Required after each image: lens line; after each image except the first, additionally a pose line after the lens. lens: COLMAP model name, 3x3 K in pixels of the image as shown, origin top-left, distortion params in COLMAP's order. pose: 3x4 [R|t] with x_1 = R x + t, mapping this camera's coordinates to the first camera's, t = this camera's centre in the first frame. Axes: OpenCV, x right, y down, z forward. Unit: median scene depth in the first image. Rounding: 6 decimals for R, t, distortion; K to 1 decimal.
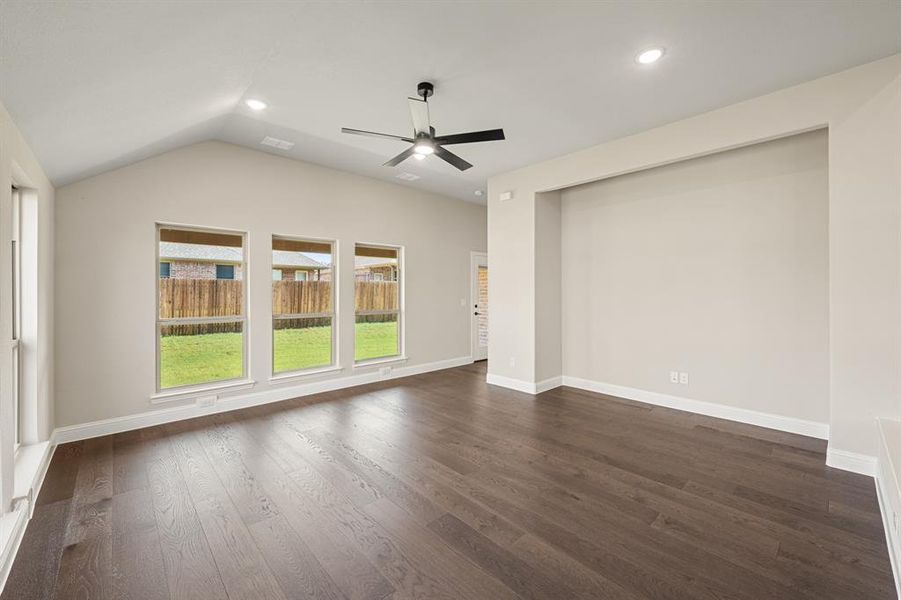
lens RADIAL K [[361.4, 0, 449.5], [0, 361.4, 289.9], [0, 0, 1]] dist [-0.000331, 0.000292]
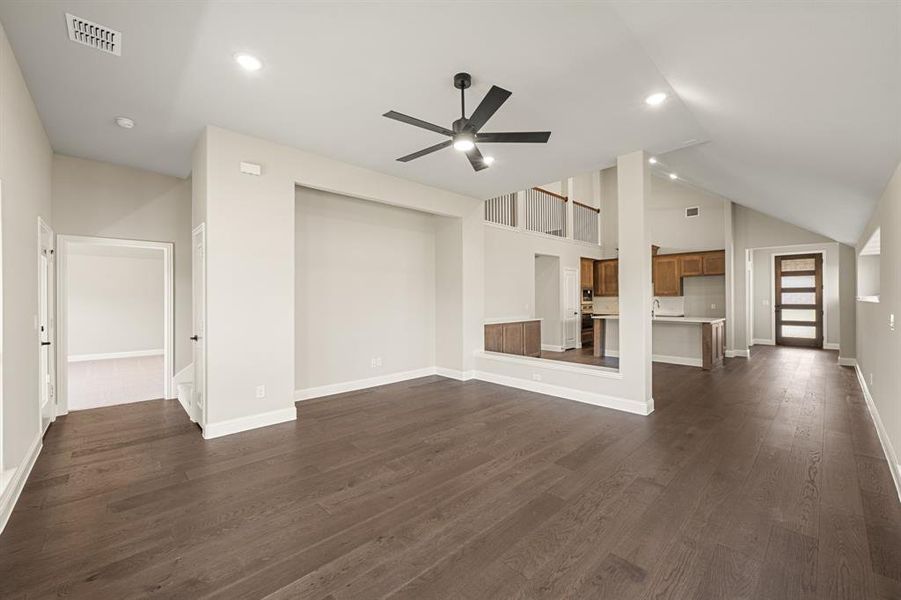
lens RADIAL K [[361.4, 0, 446.8], [0, 361.4, 298.6], [0, 0, 1]] dist [-0.000331, 0.000292]
pose [[-0.008505, -0.001796, 0.999962, -0.835419], [-0.003569, 0.999992, 0.001765, 0.002609], [-0.999957, -0.003554, -0.008511, 0.878372]]
